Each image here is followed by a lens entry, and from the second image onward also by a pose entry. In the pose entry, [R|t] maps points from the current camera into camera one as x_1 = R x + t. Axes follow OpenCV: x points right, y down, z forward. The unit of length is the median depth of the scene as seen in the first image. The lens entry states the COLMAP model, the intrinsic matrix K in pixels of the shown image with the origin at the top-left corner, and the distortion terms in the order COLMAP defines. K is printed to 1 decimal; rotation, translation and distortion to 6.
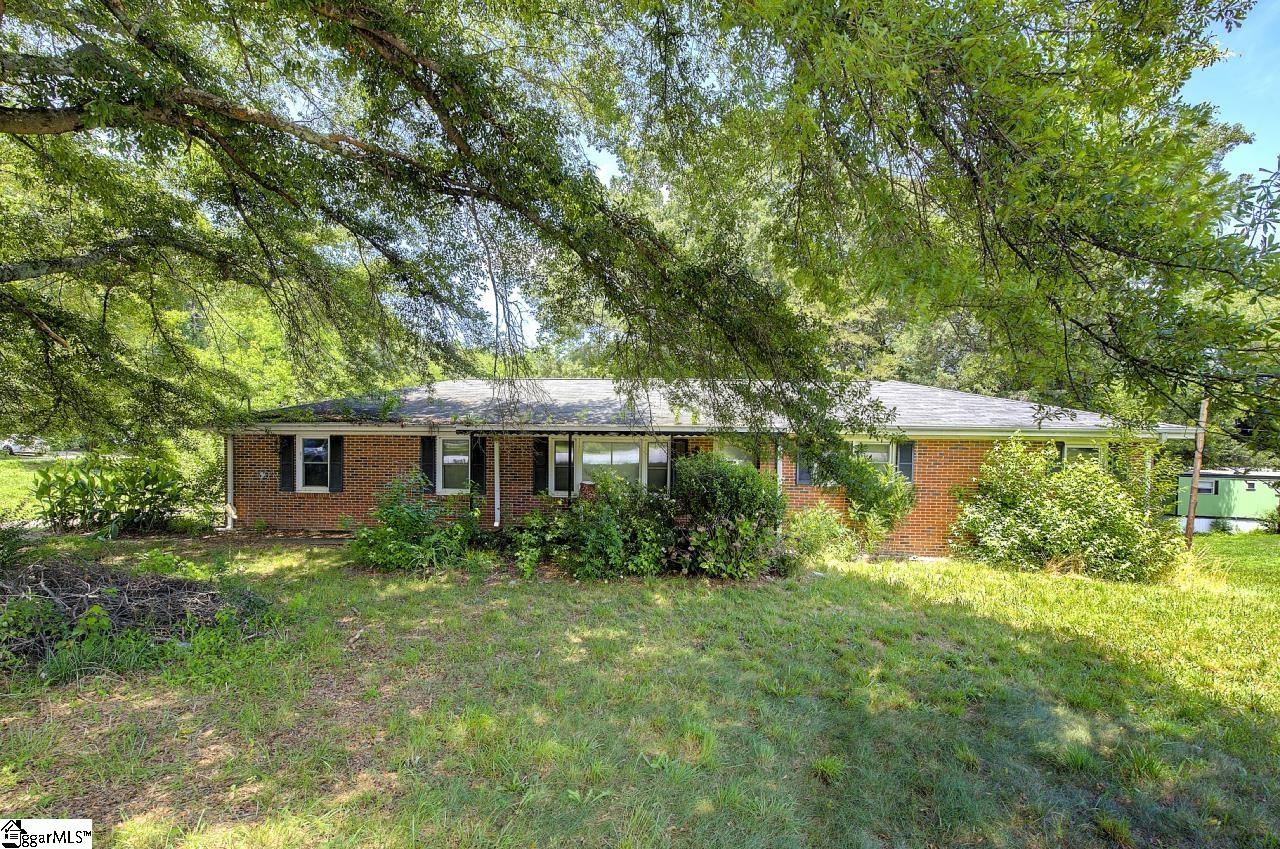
lens RADIAL K [[555.9, 0, 650.1], [0, 555.9, 438.1], [0, 0, 1]] dist [0.000034, 0.000258]
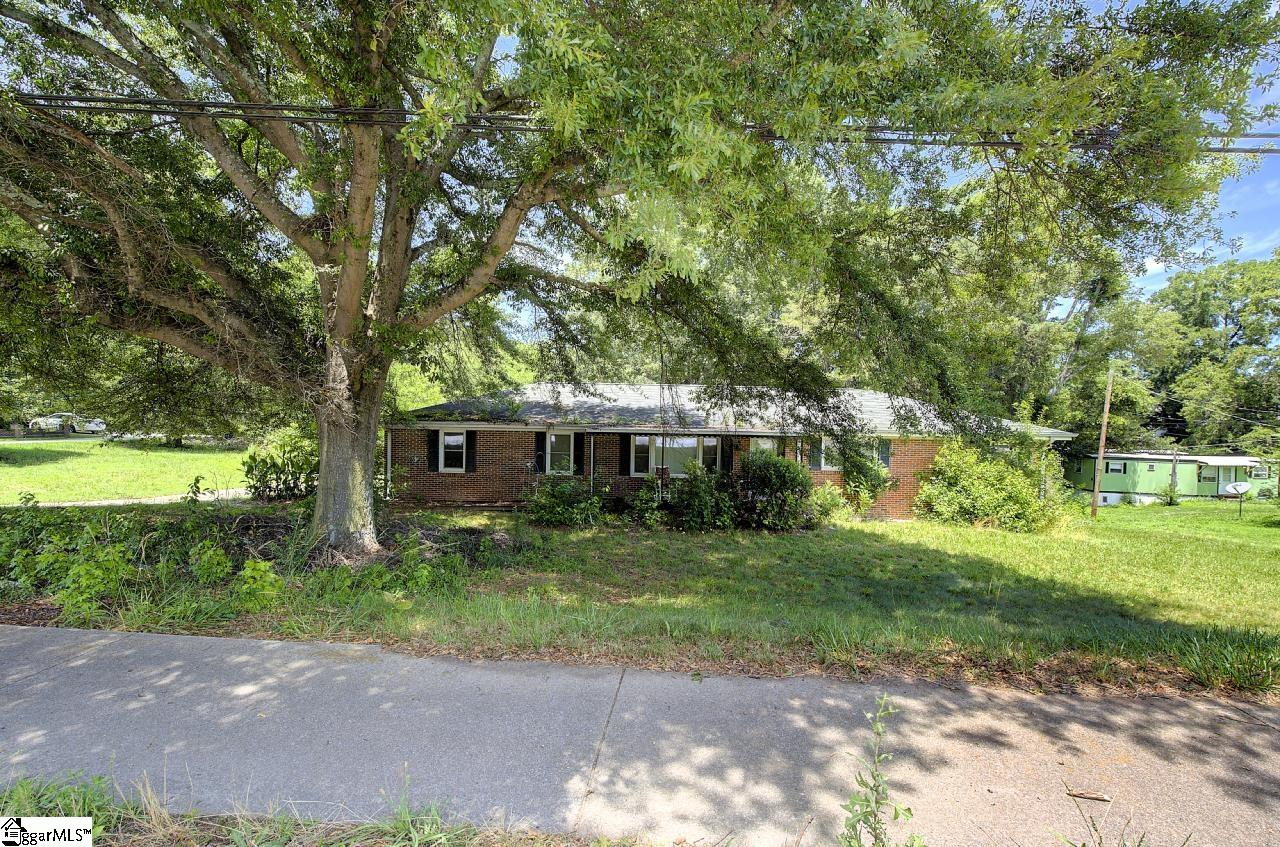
lens RADIAL K [[567.6, 0, 638.5], [0, 567.6, 407.1], [0, 0, 1]] dist [-0.014038, 0.000058]
pose [[0.999122, 0.009022, 0.040919, -0.285630], [-0.008726, 0.999934, -0.007408, -0.073627], [-0.040983, 0.007045, 0.999135, -0.526621]]
